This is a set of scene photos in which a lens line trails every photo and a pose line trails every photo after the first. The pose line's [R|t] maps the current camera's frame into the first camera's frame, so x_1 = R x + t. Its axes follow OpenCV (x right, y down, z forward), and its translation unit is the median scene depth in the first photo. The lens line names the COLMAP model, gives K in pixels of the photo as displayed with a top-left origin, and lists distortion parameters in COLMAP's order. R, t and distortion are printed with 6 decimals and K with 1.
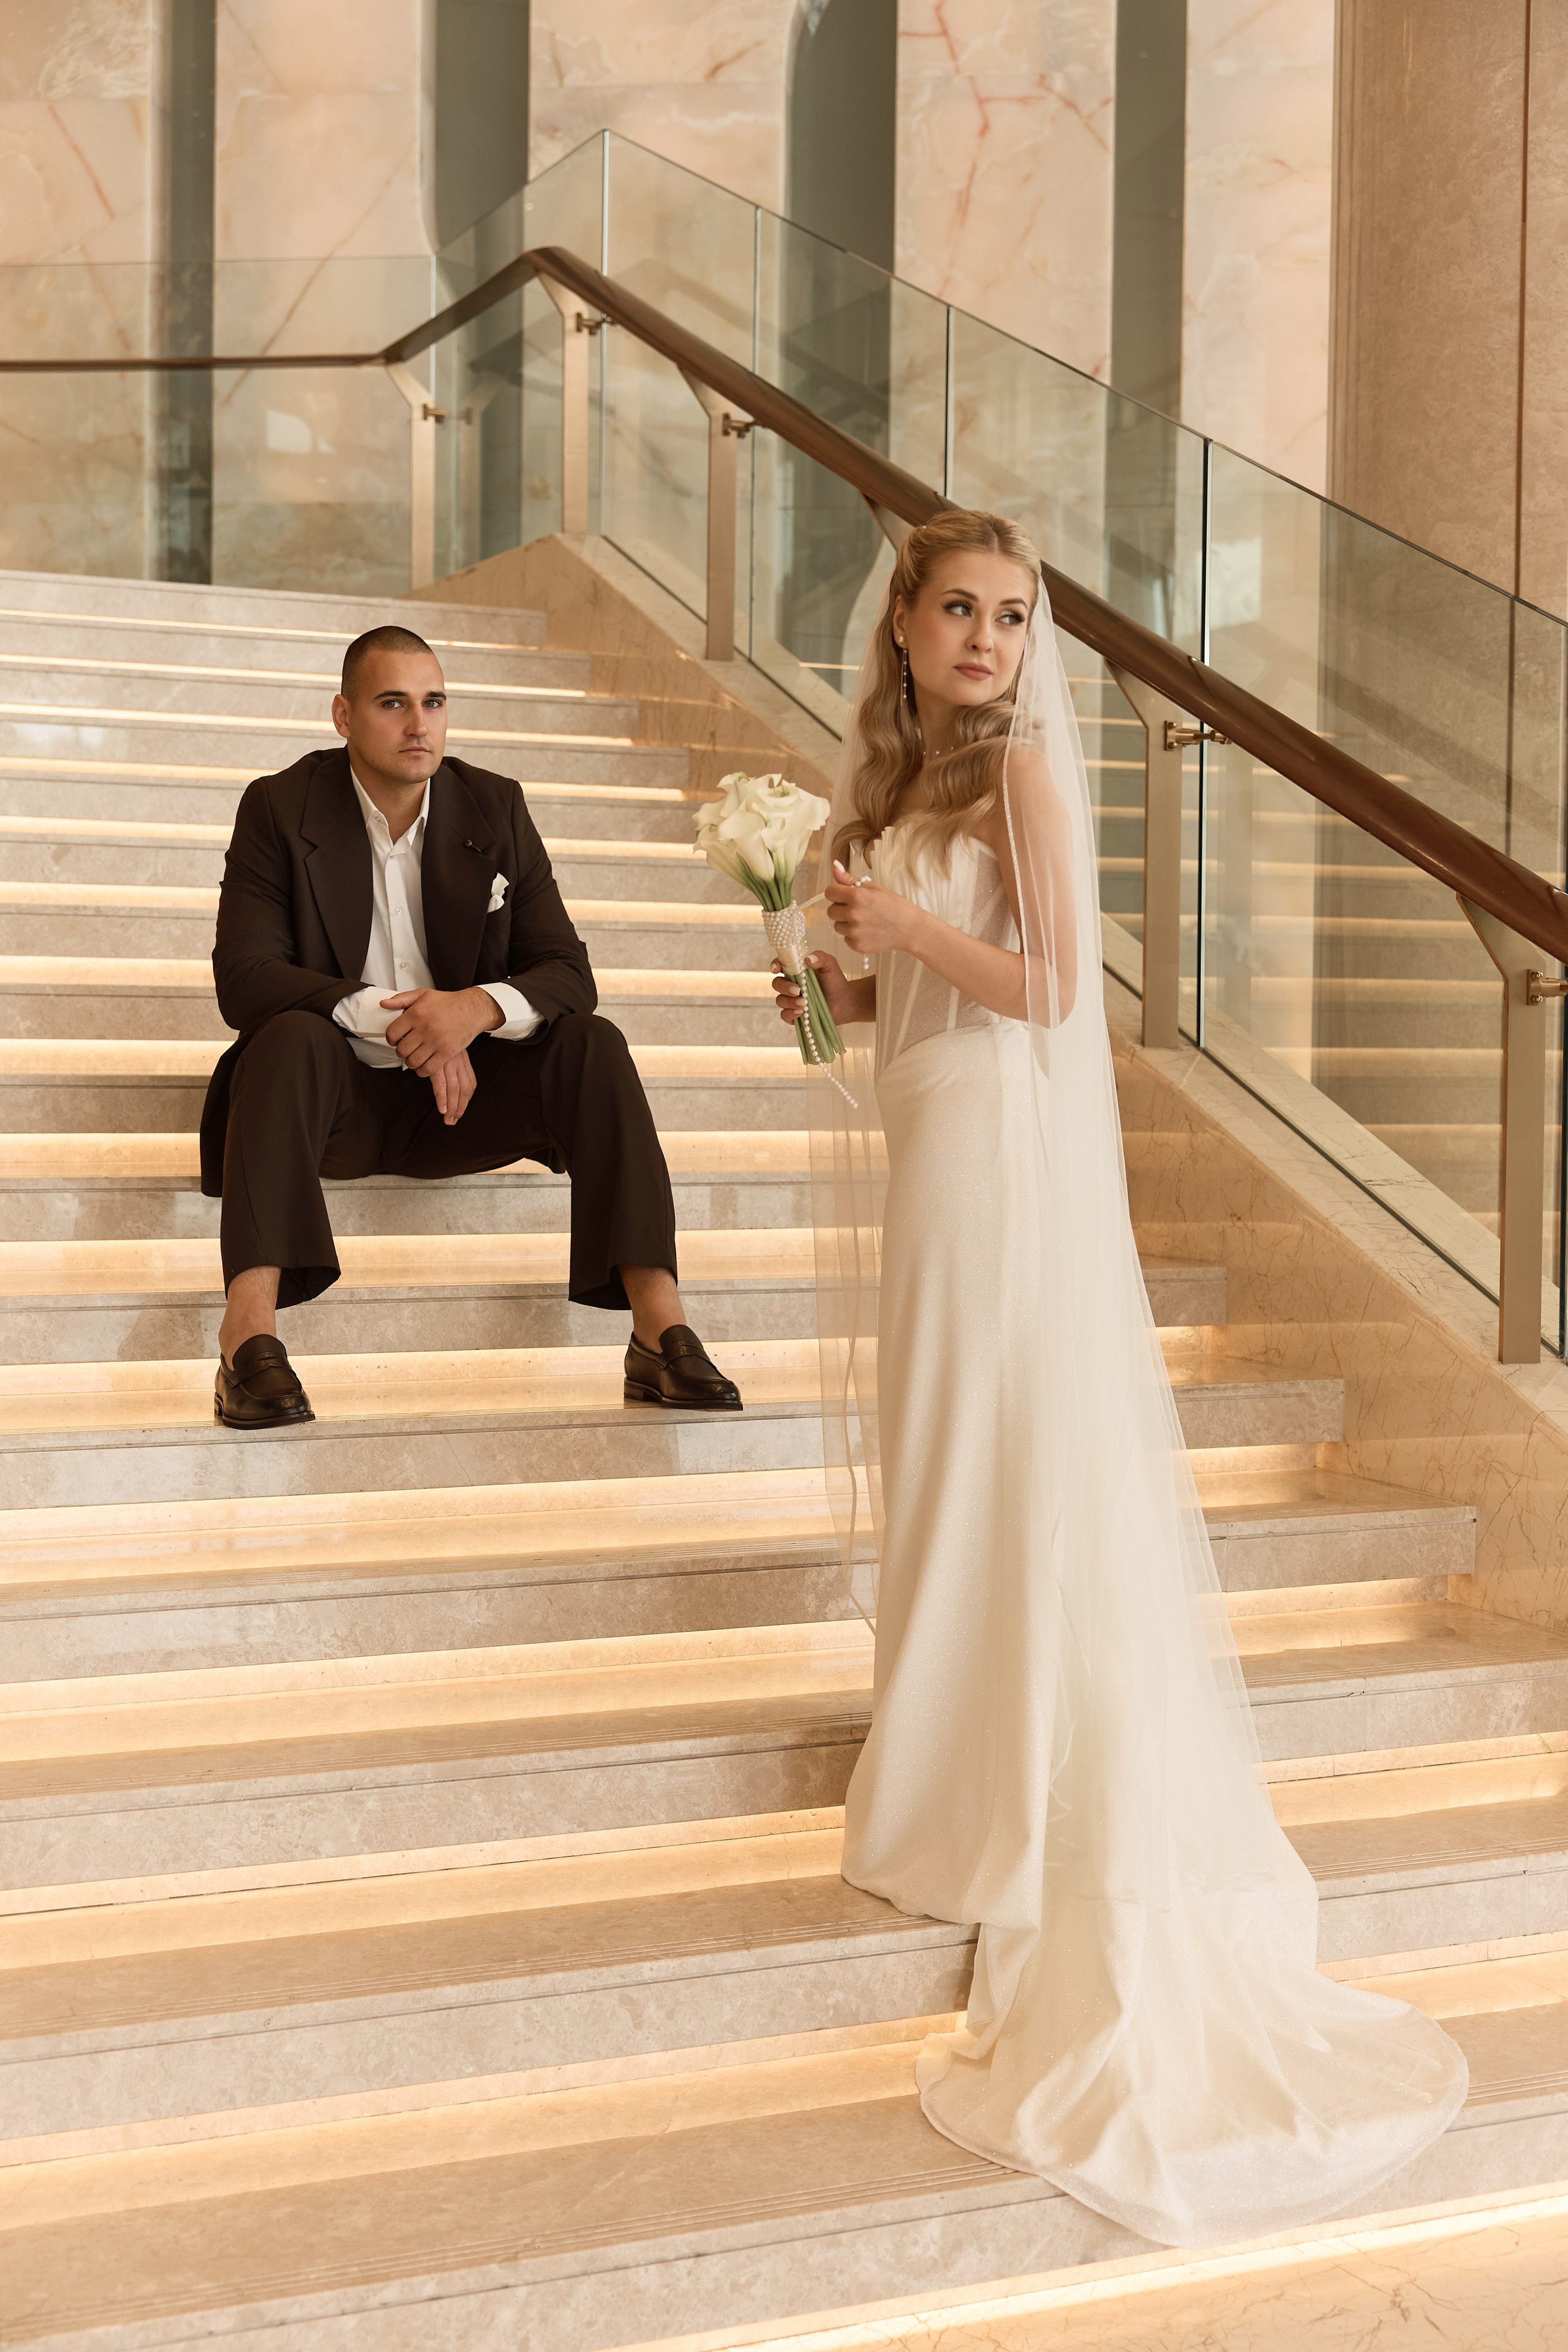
lens RADIAL K [[3141.4, 0, 784.0], [0, 3141.4, 1176.0], [0, 0, 1]] dist [-0.005166, -0.021124]
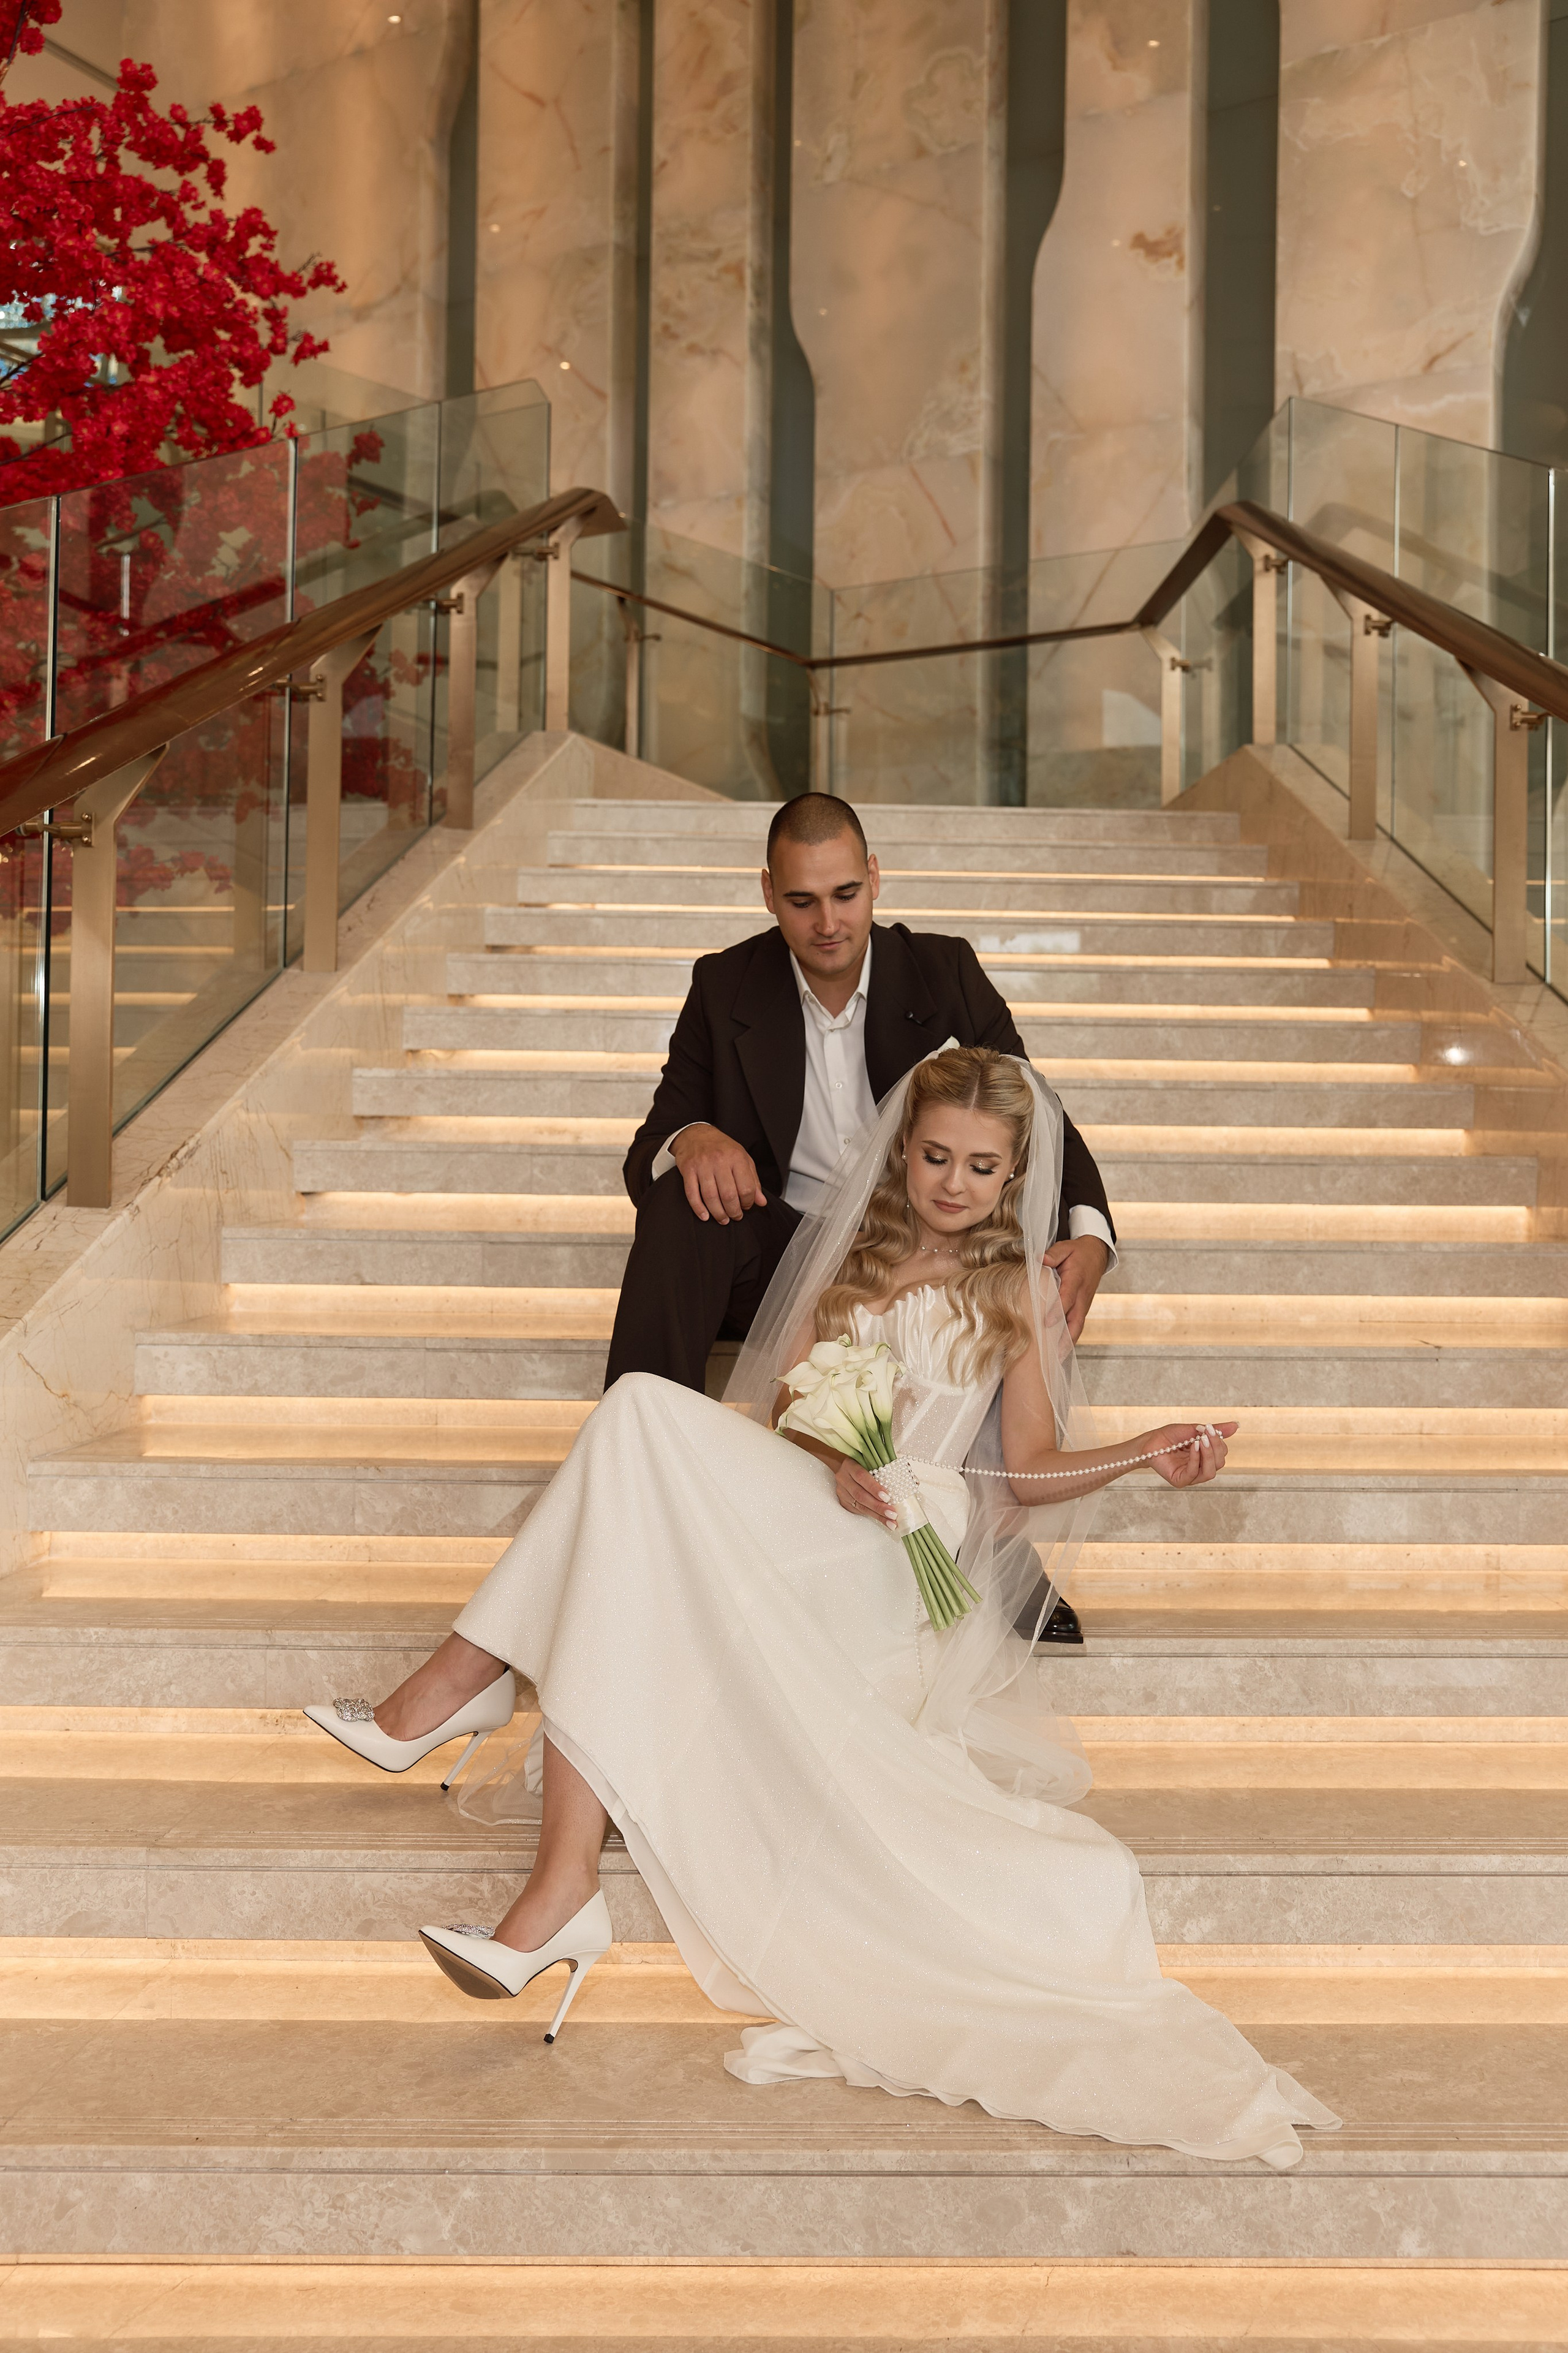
lens RADIAL K [[2021.8, 0, 778.1], [0, 2021.8, 1154.1], [0, 0, 1]] dist [-0.050851, 0.075063]
pose [[0.915373, 0.002543, -0.402600, 0.077150], [-0.019410, 0.999096, -0.037822, -0.025146], [0.402139, 0.042436, 0.914594, 0.289390]]
